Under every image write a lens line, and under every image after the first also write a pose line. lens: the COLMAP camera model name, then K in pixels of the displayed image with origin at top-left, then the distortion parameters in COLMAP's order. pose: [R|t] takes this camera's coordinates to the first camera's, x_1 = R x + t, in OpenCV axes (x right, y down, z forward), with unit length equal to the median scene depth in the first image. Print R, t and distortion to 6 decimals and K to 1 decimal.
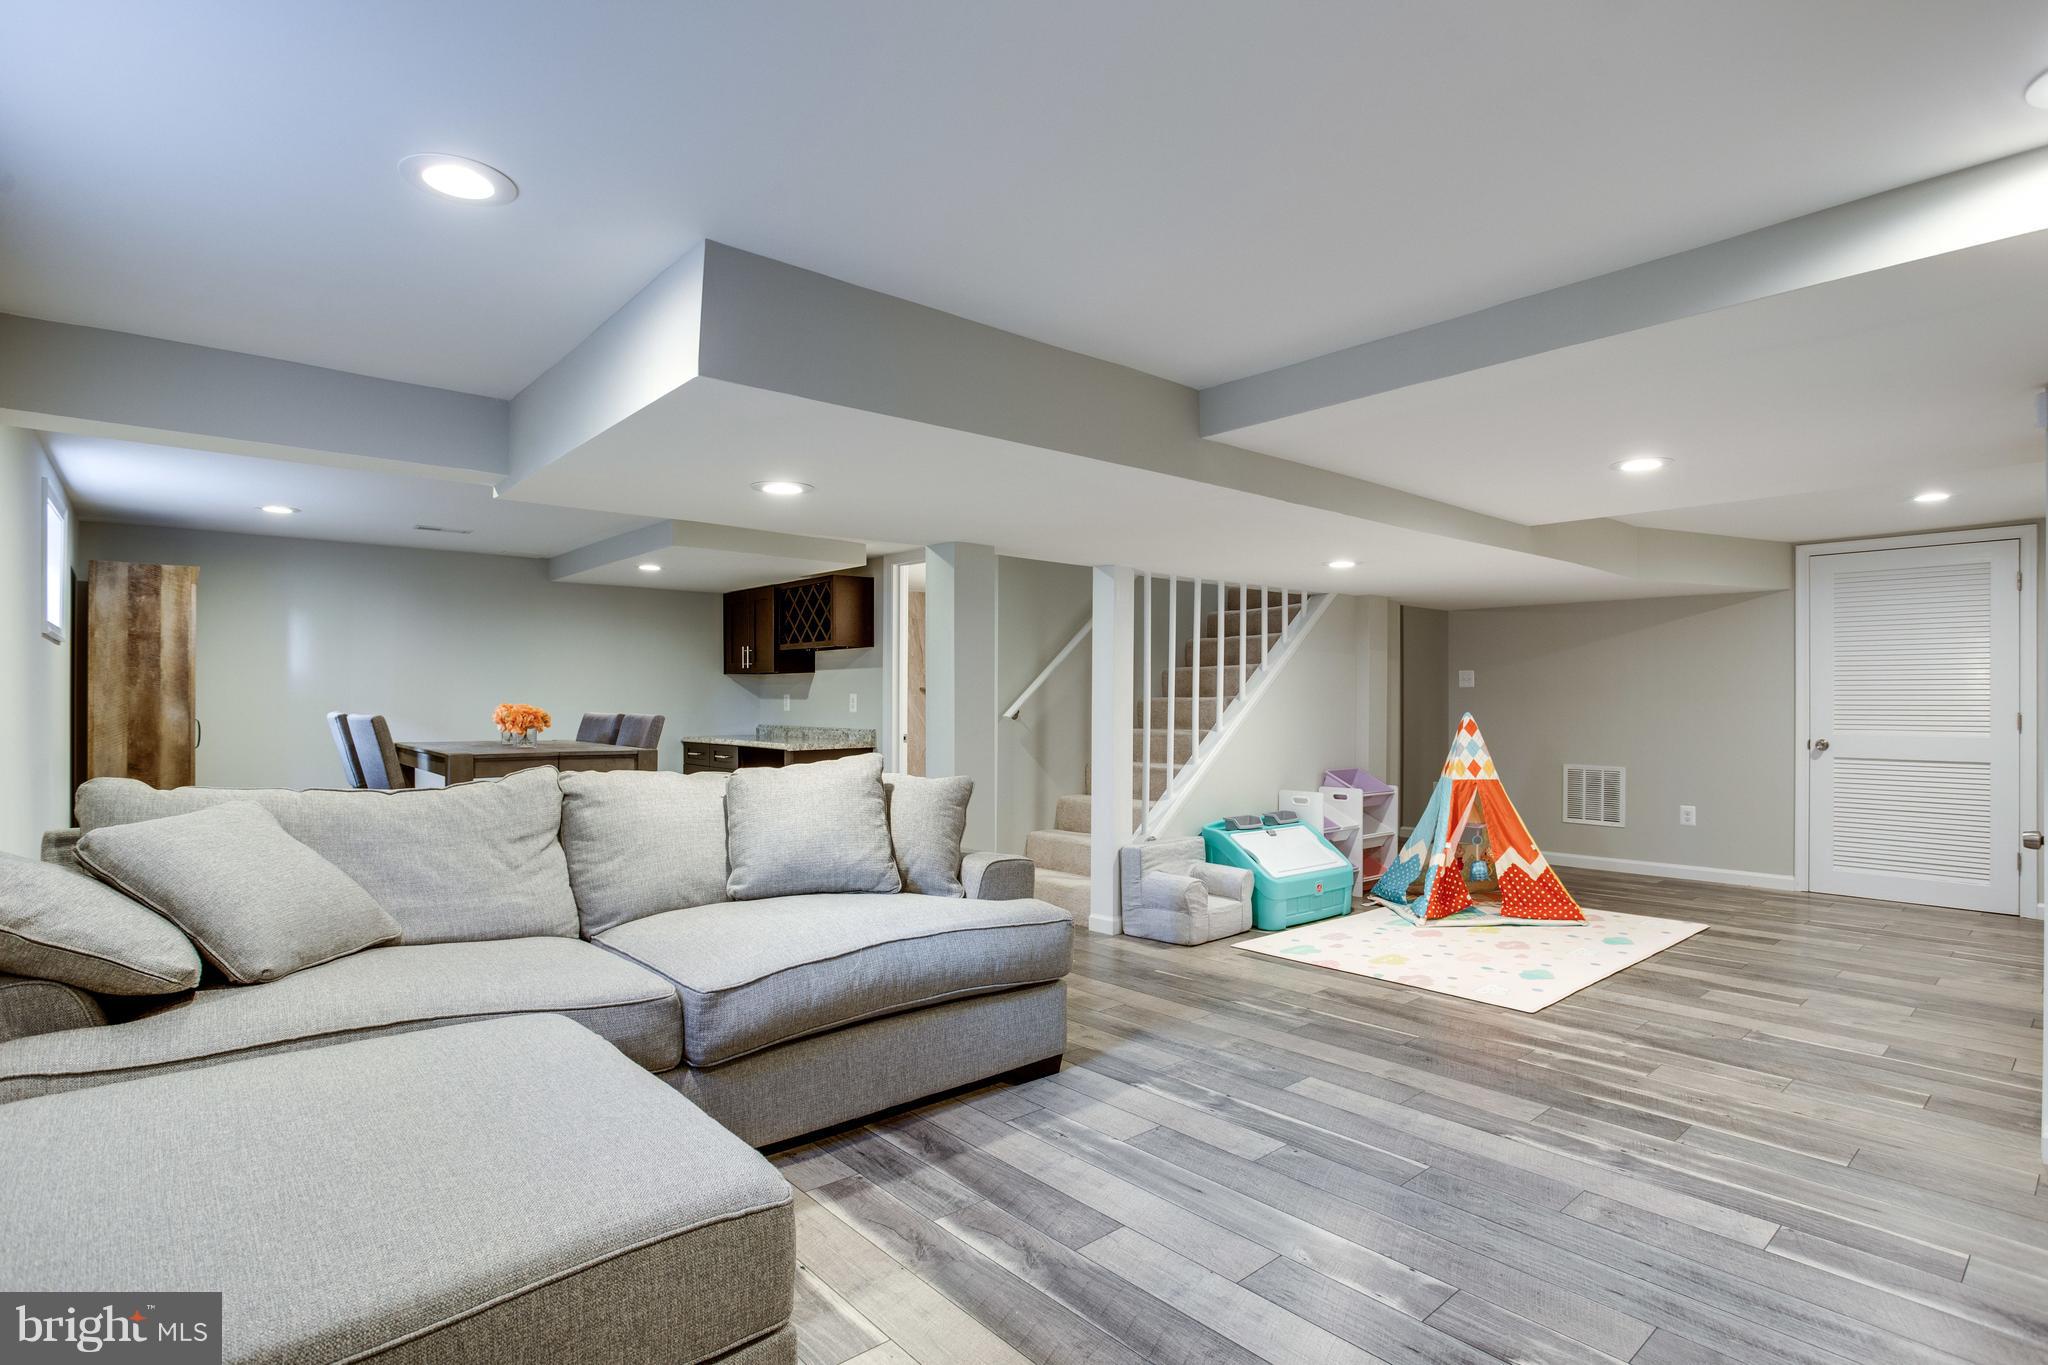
lens RADIAL K [[1011.1, 0, 1039.4], [0, 1011.1, 711.8], [0, 0, 1]] dist [-0.046934, 0.035727]
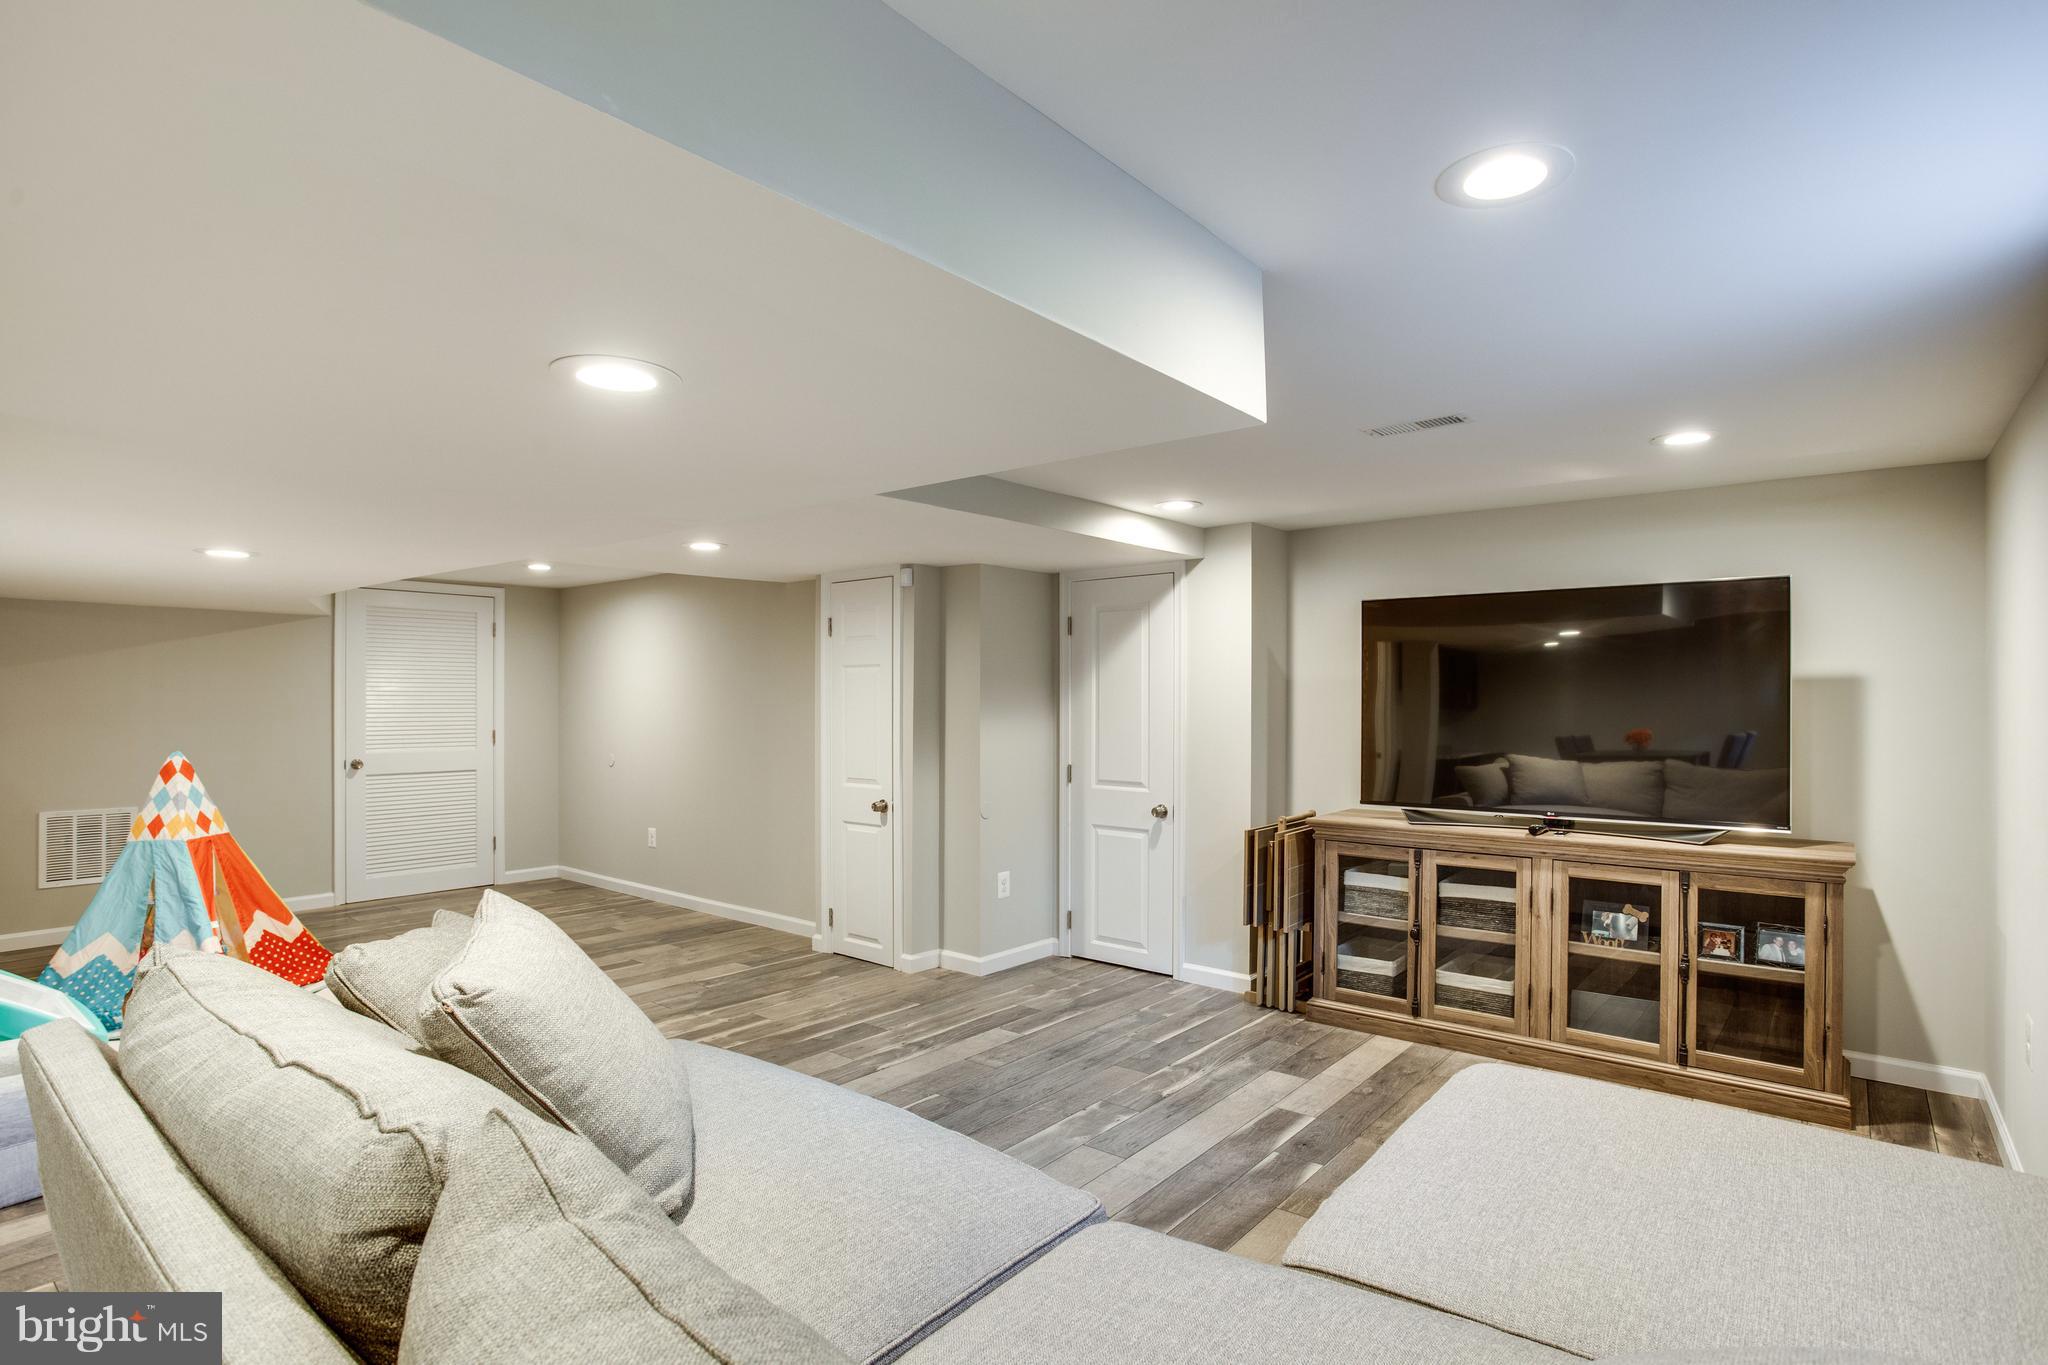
lens RADIAL K [[1011.1, 0, 1039.4], [0, 1011.1, 711.8], [0, 0, 1]] dist [-0.046934, 0.035727]
pose [[-0.152219, -0.009377, 0.988302, -0.440412], [0.008239, 0.999908, 0.010756, -0.033220], [-0.988313, 0.009780, -0.152127, 0.486382]]
